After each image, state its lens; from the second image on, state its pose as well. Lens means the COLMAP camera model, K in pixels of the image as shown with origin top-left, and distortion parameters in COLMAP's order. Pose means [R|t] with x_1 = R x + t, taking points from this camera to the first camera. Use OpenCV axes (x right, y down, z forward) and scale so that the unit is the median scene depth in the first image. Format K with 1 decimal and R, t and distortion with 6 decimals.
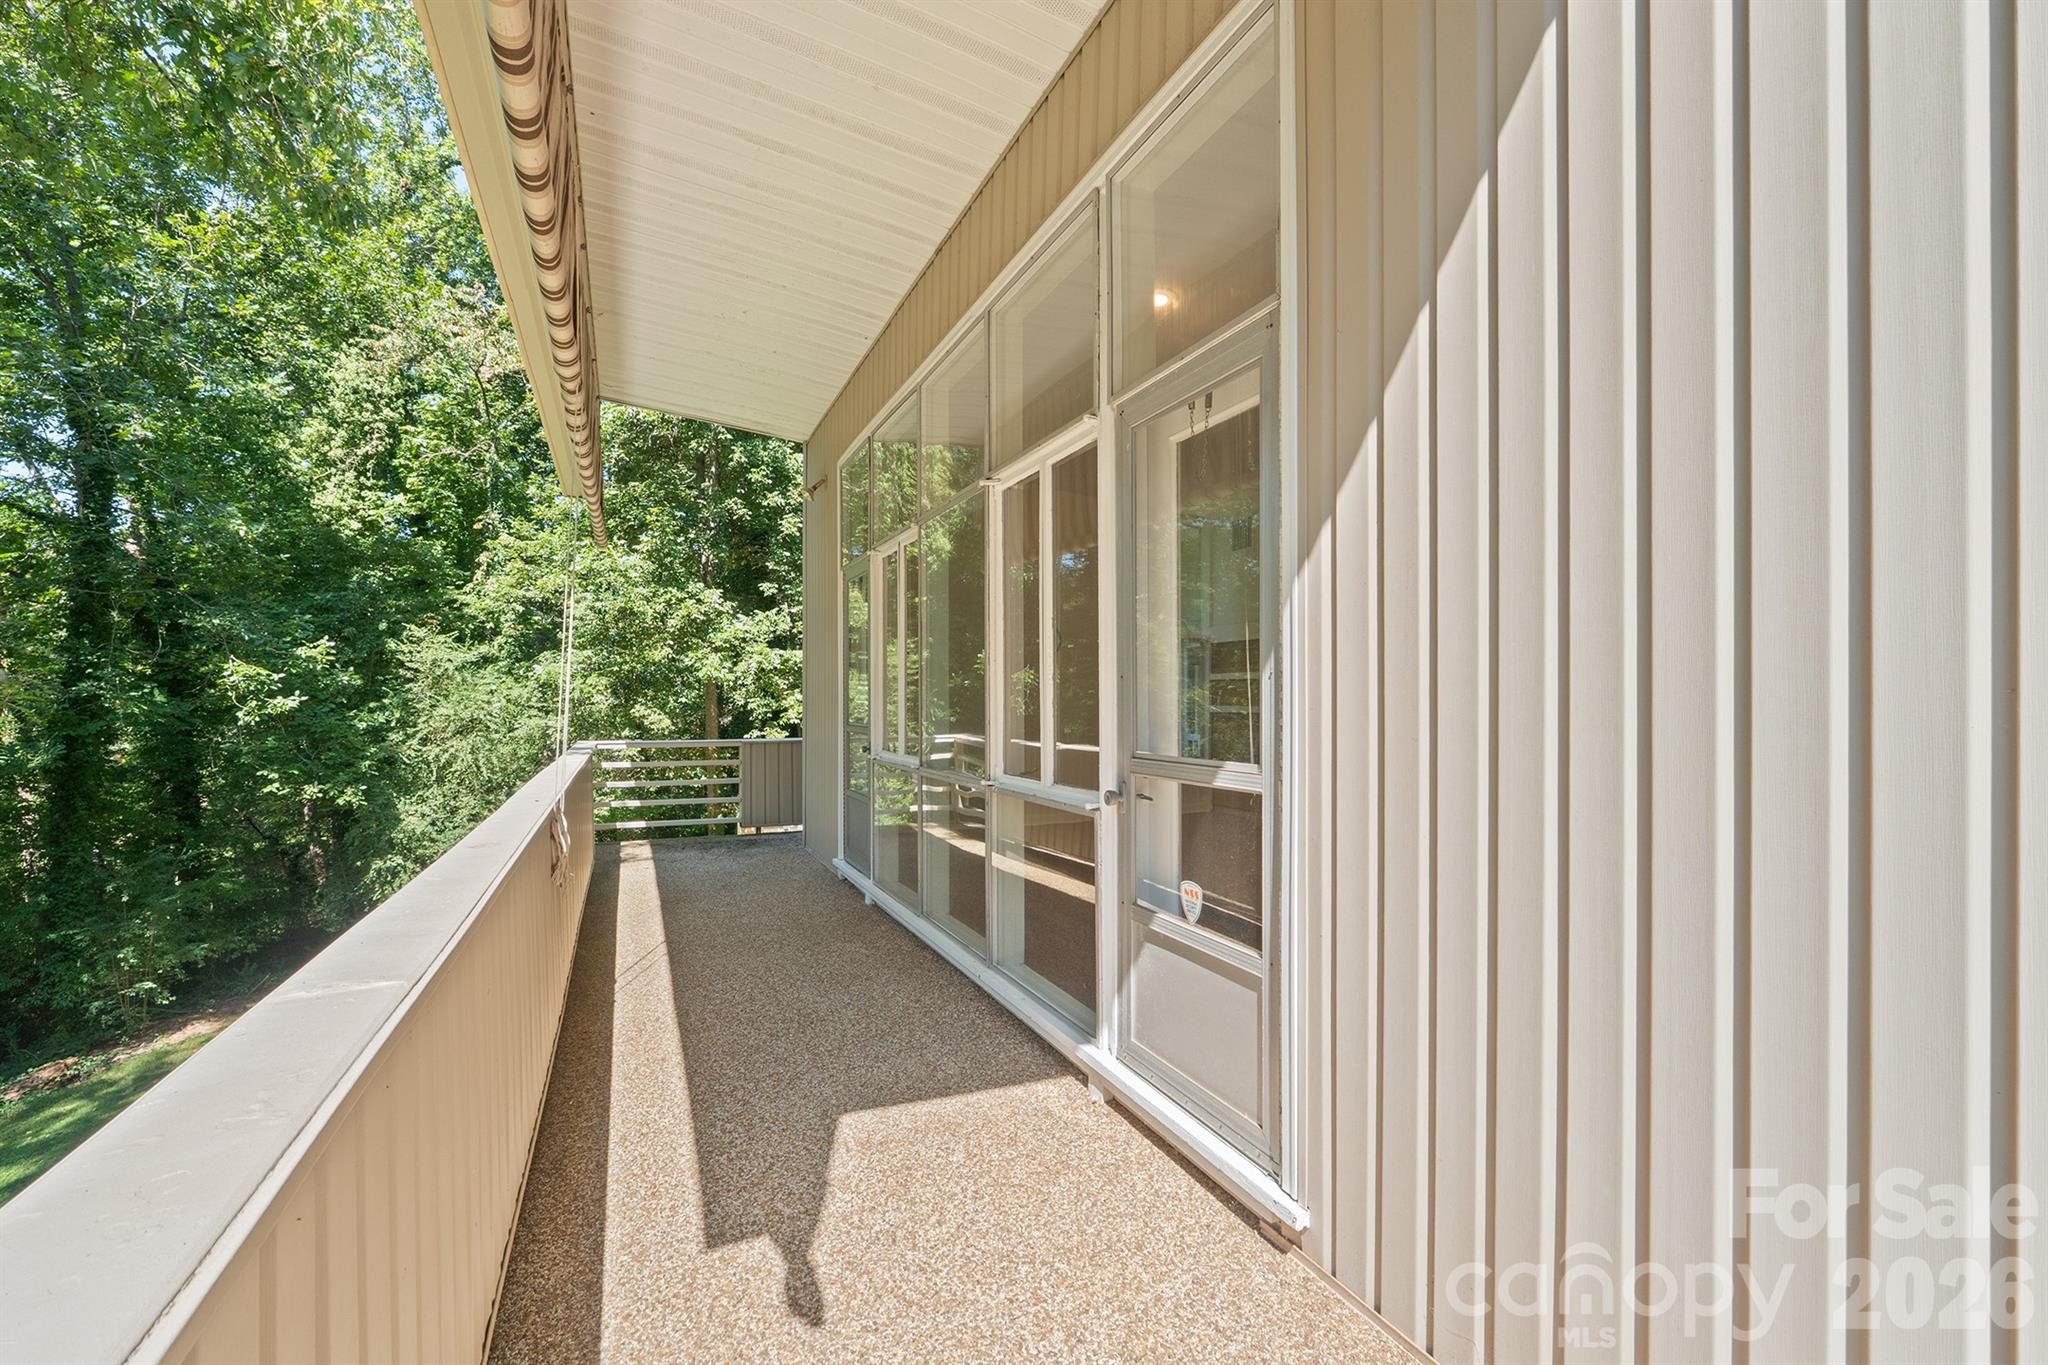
lens RADIAL K [[869.6, 0, 1024.4], [0, 869.6, 686.6], [0, 0, 1]] dist [-0.000147, -0.000009]
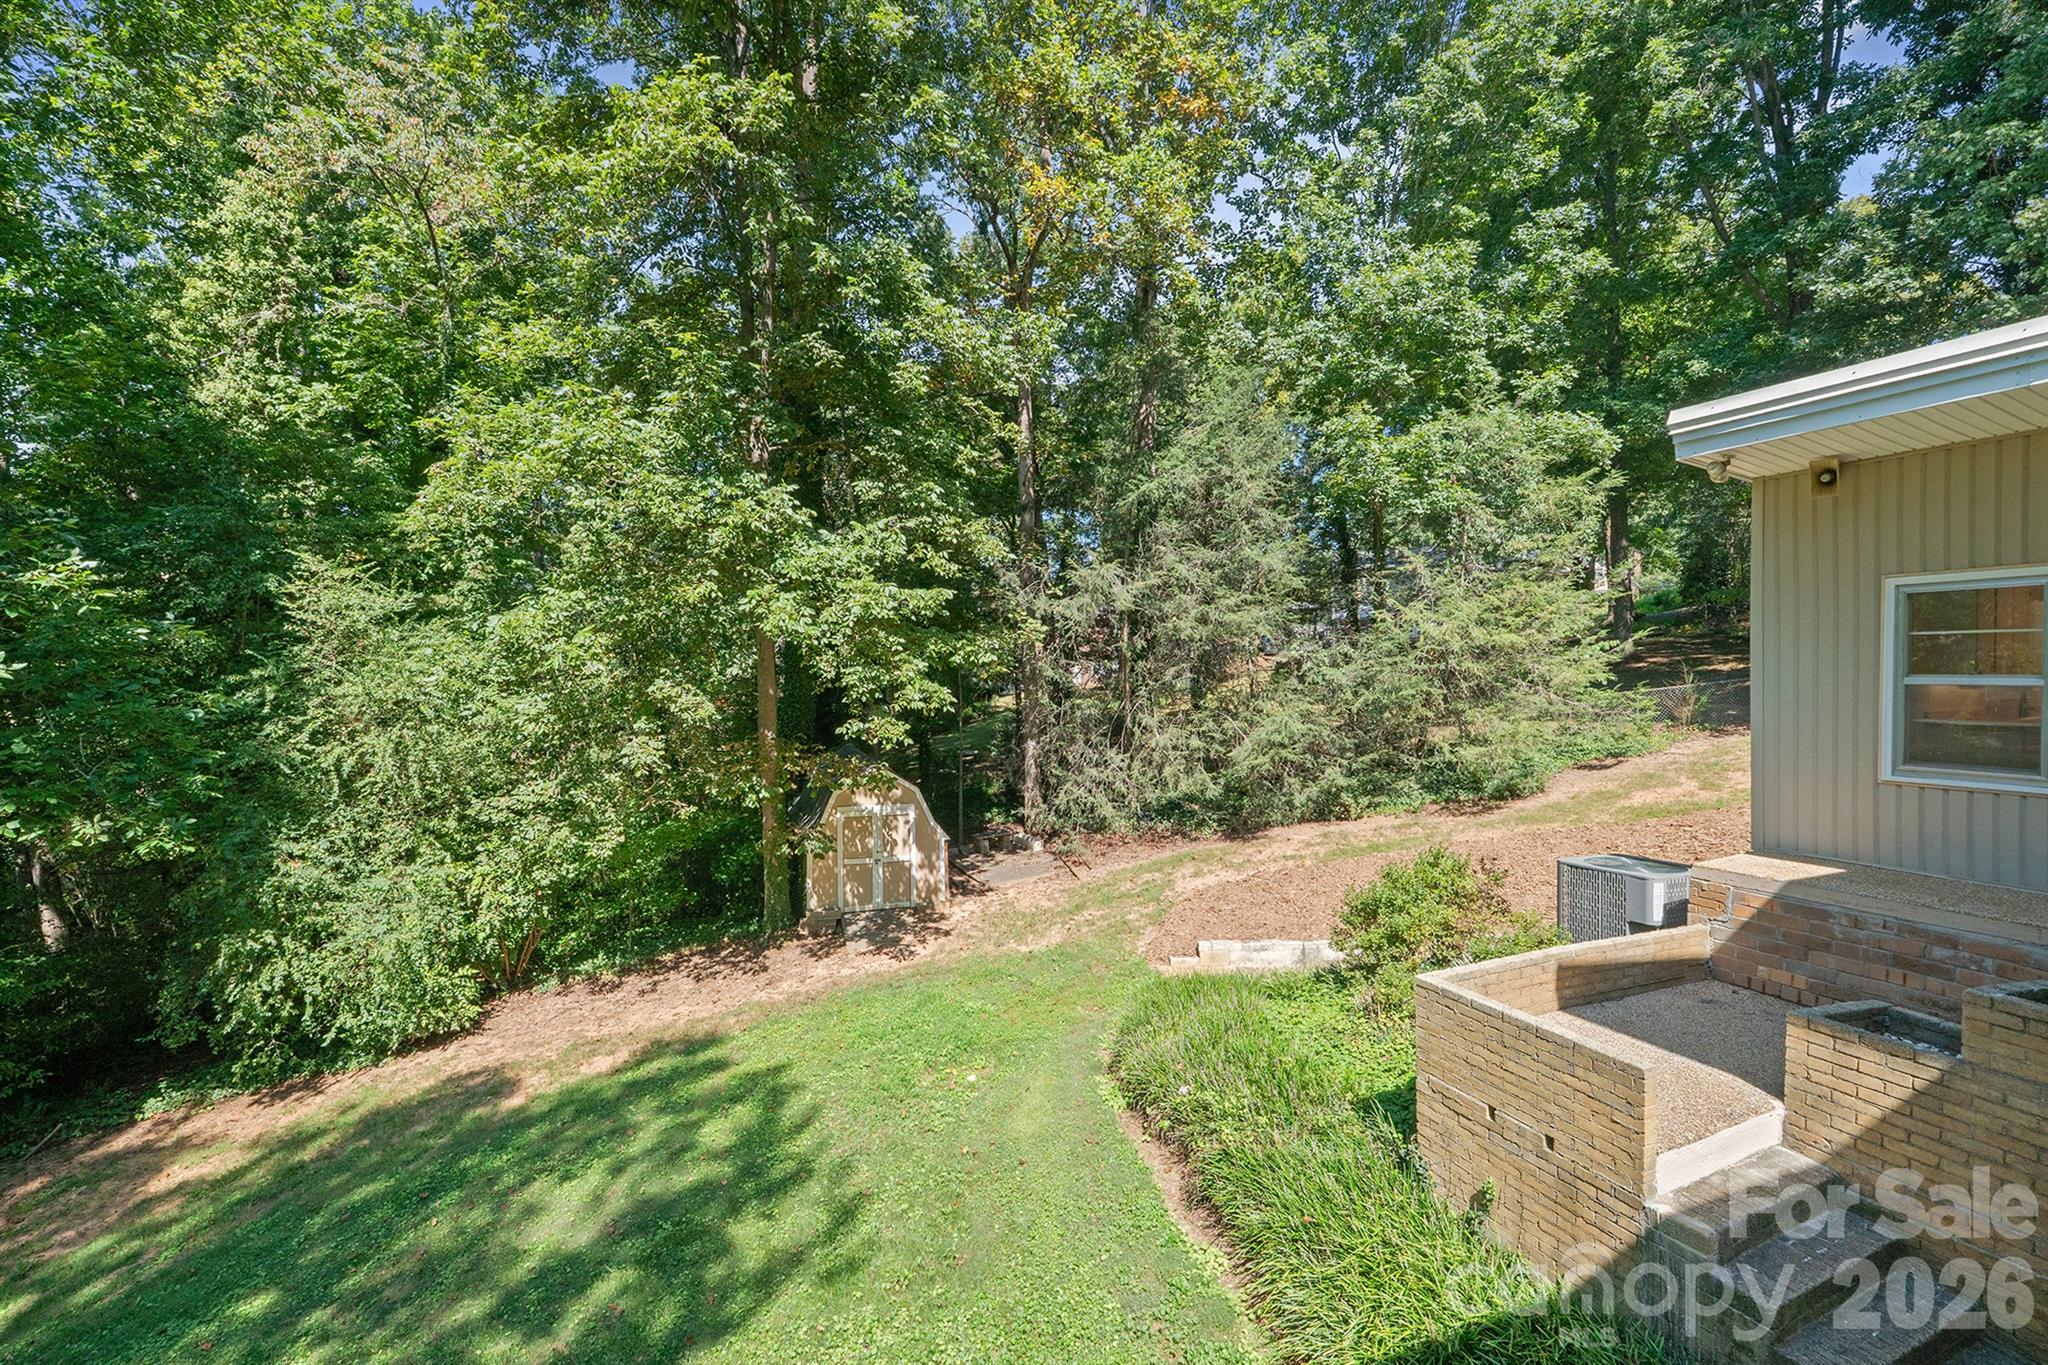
lens RADIAL K [[869.6, 0, 1024.1], [0, 869.6, 684.2], [0, 0, 1]] dist [-0.000147, -0.000009]
pose [[0.999866, -0.000776, -0.016364, -0.176081], [0.001230, 0.999614, 0.027756, 0.008222], [0.016336, -0.027773, 0.999481, 0.388817]]
